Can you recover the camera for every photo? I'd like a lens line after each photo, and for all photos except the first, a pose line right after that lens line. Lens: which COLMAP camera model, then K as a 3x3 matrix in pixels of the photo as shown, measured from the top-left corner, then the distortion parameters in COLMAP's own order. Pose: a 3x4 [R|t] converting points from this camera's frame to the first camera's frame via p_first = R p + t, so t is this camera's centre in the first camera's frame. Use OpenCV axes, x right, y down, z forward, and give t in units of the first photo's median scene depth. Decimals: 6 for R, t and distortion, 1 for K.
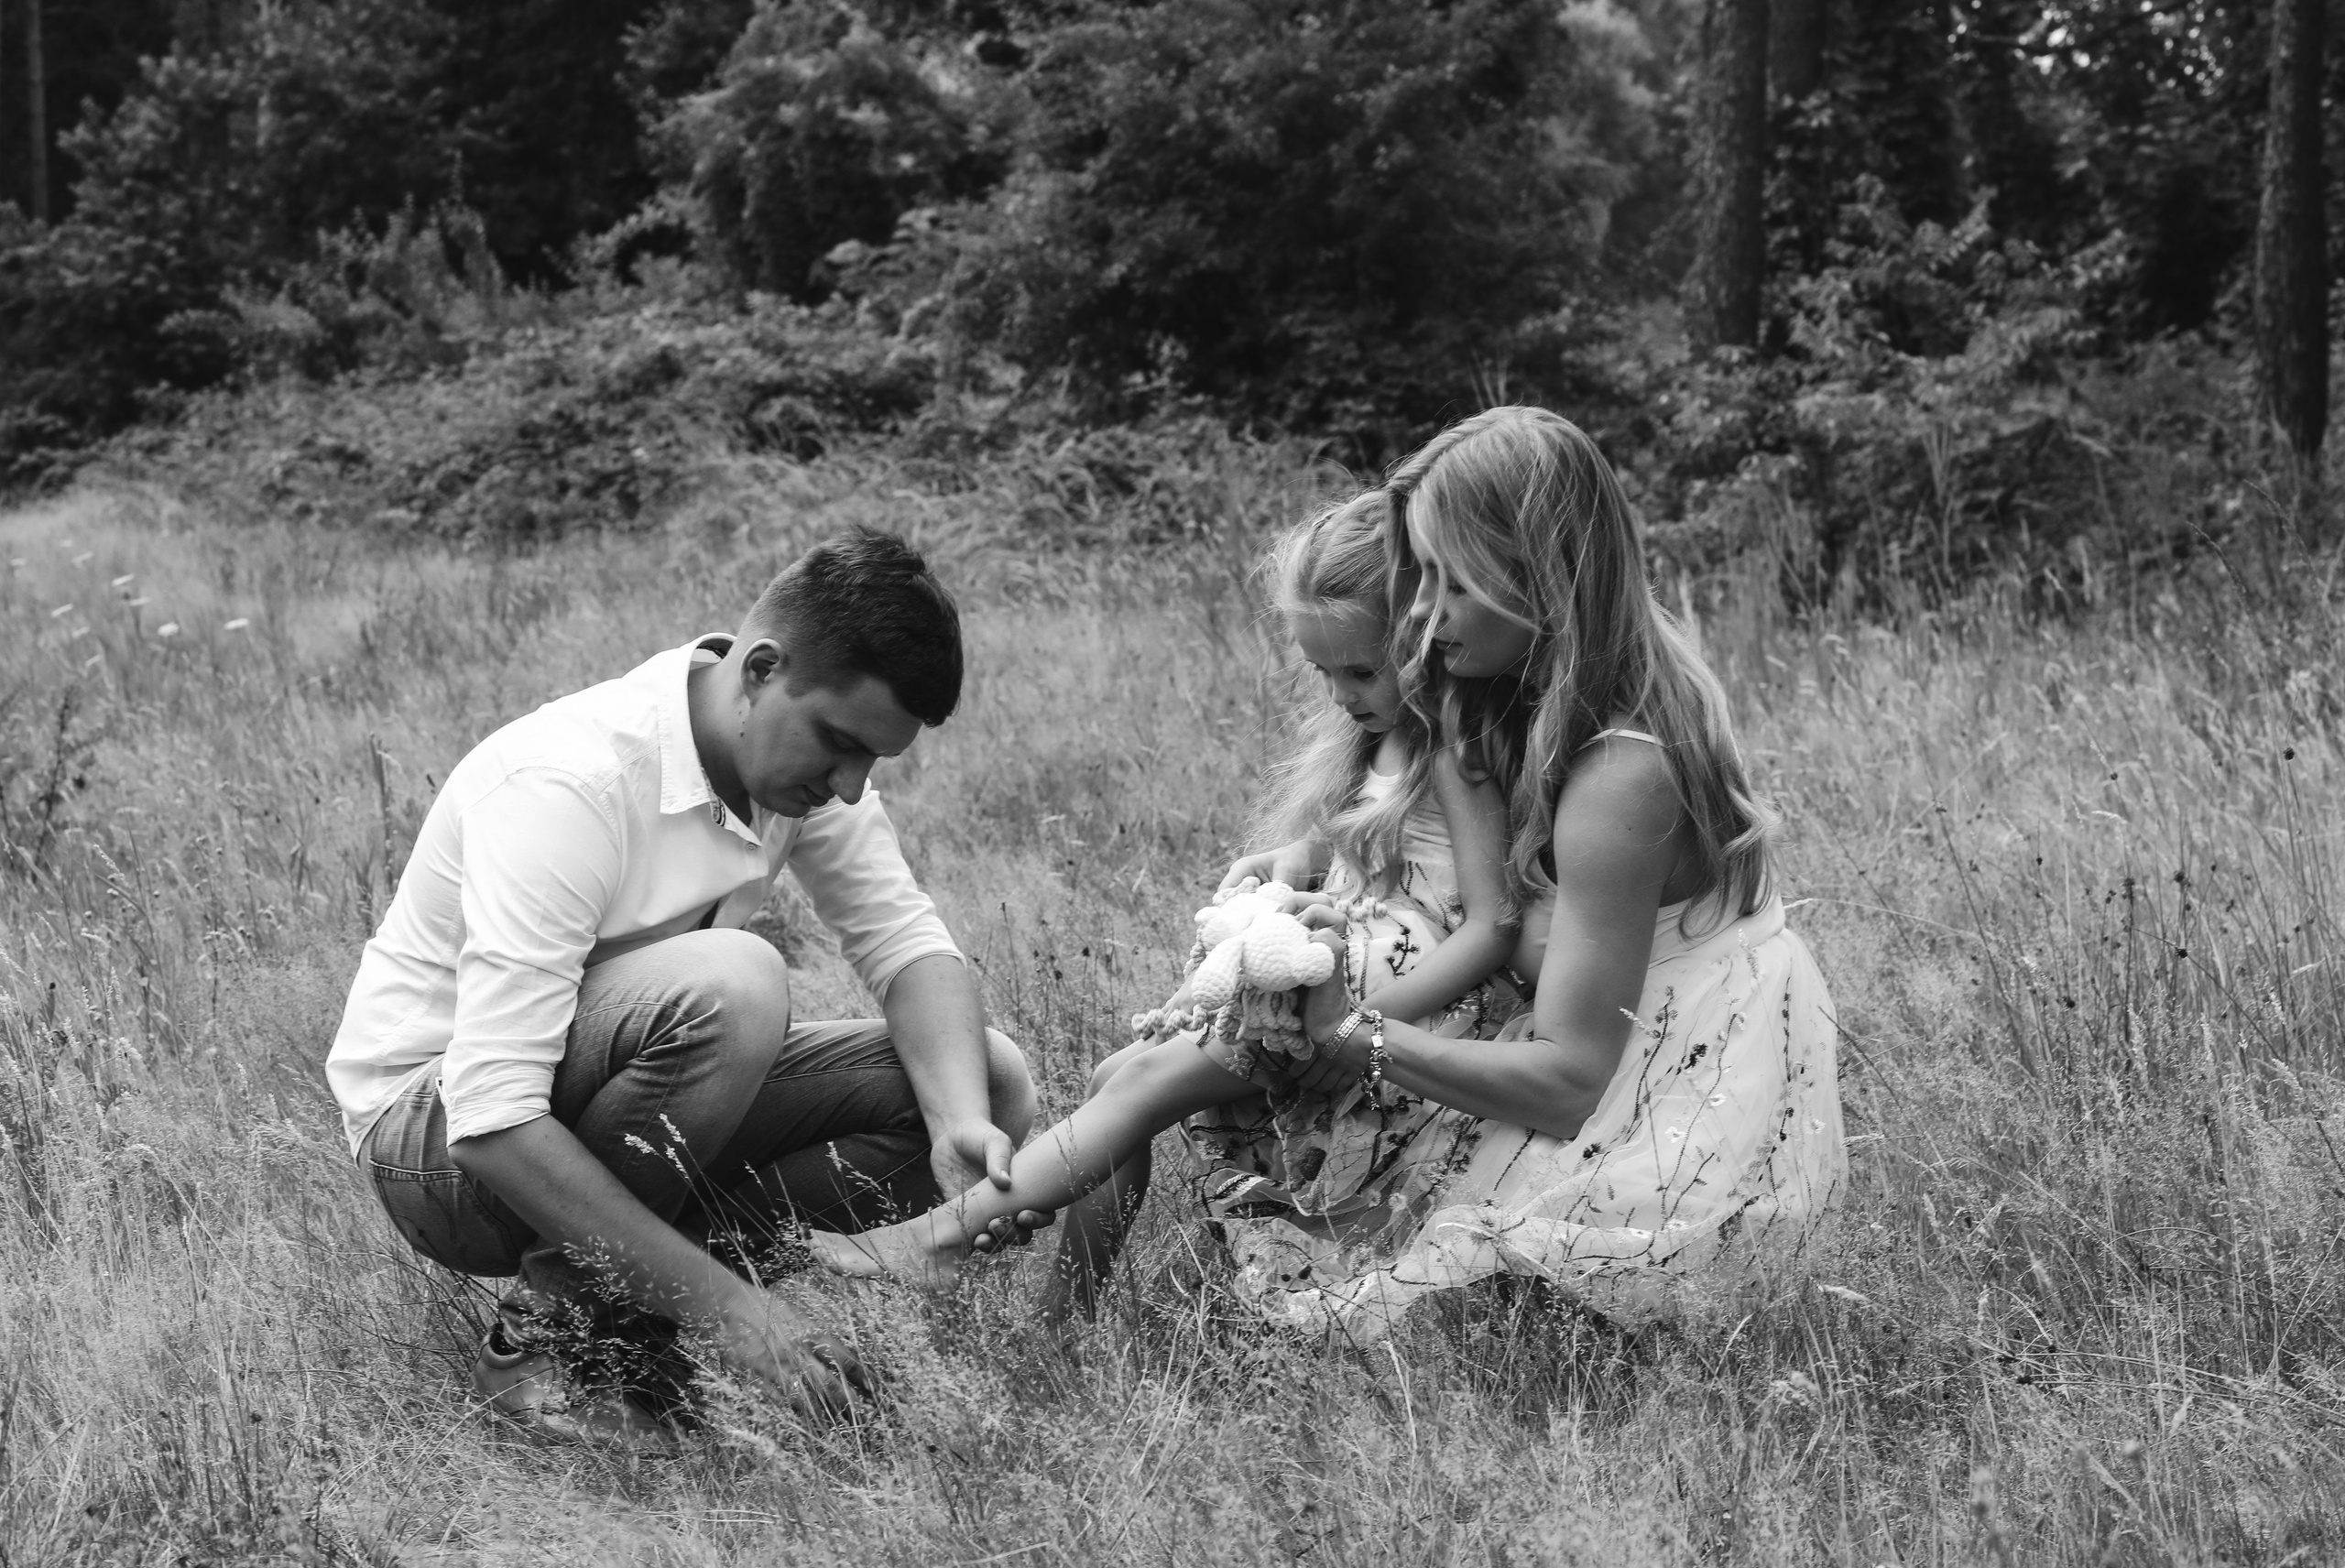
lens RADIAL K [[5731.2, 0, 1173.5], [0, 5731.2, 782.5], [0, 0, 1]] dist [0.011678, 0.000000]
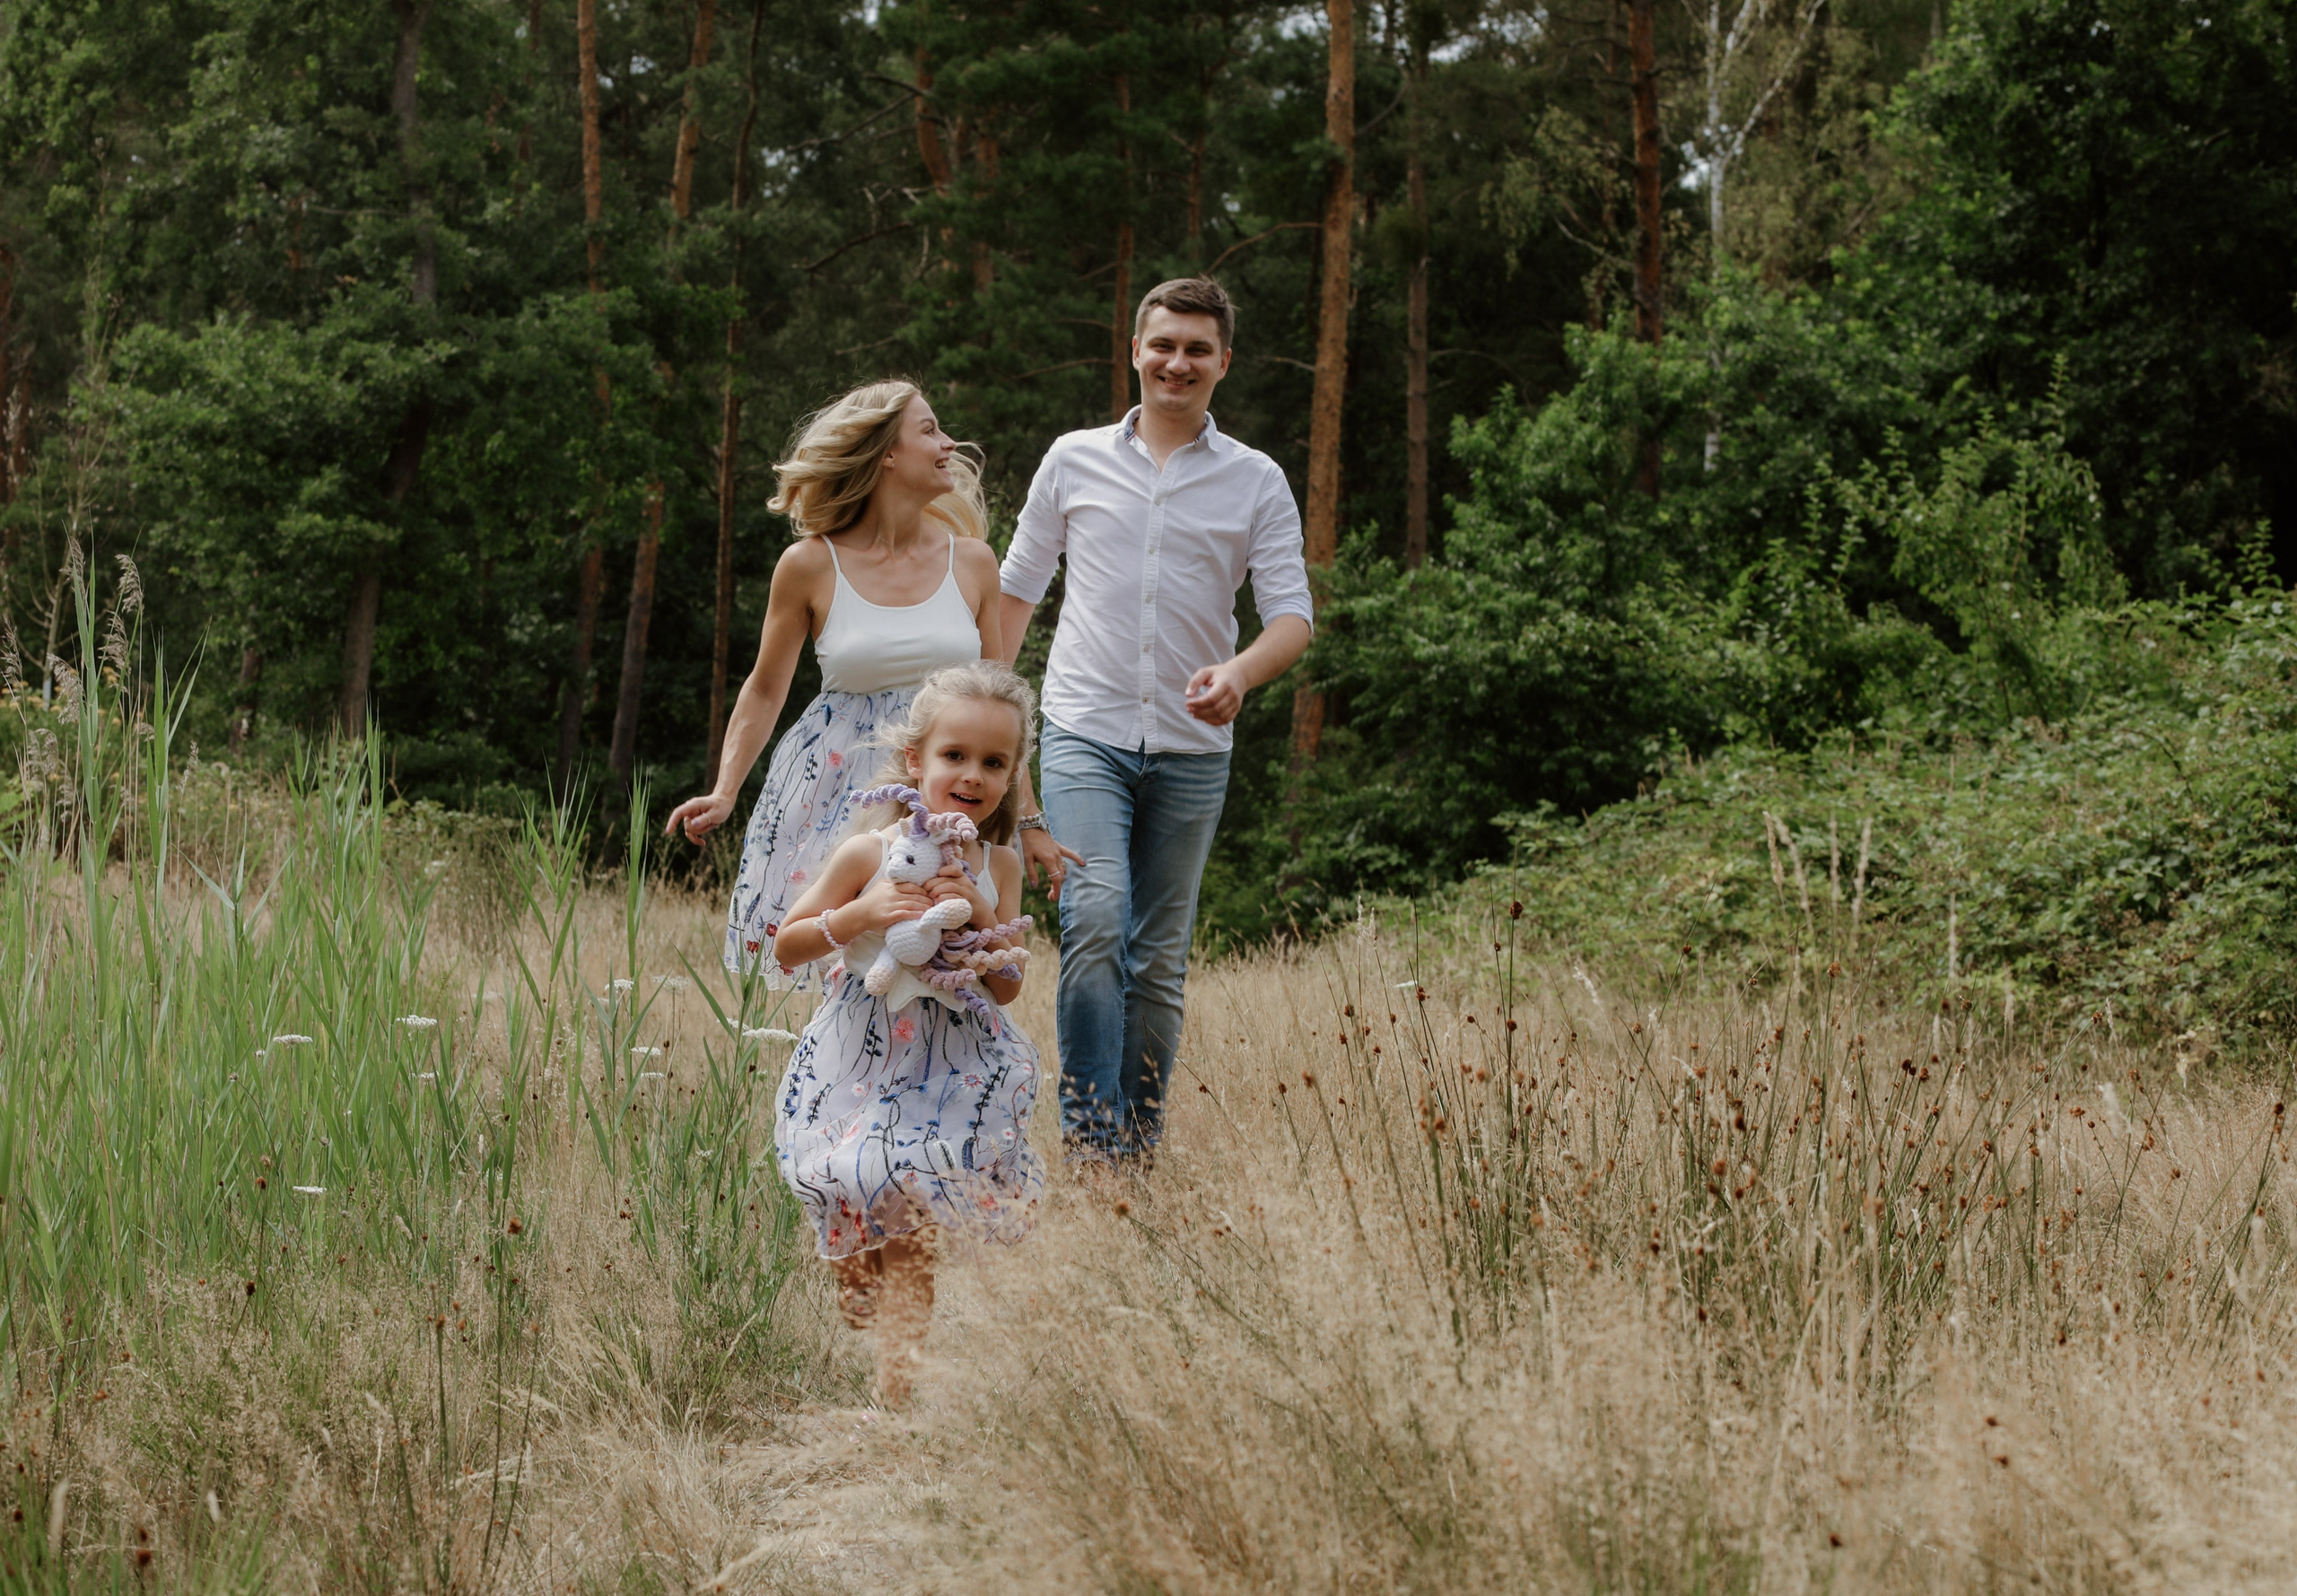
lens RADIAL K [[5789.1, 0, 1146.1], [0, 5789.1, 800.7], [0, 0, 1]] dist [-0.945299, 0.000000]
pose [[0.967376, 0.046062, -0.249123, -0.072469], [-0.067909, 0.994493, -0.079820, -0.017962], [0.244074, 0.094133, 0.965177, 0.457063]]
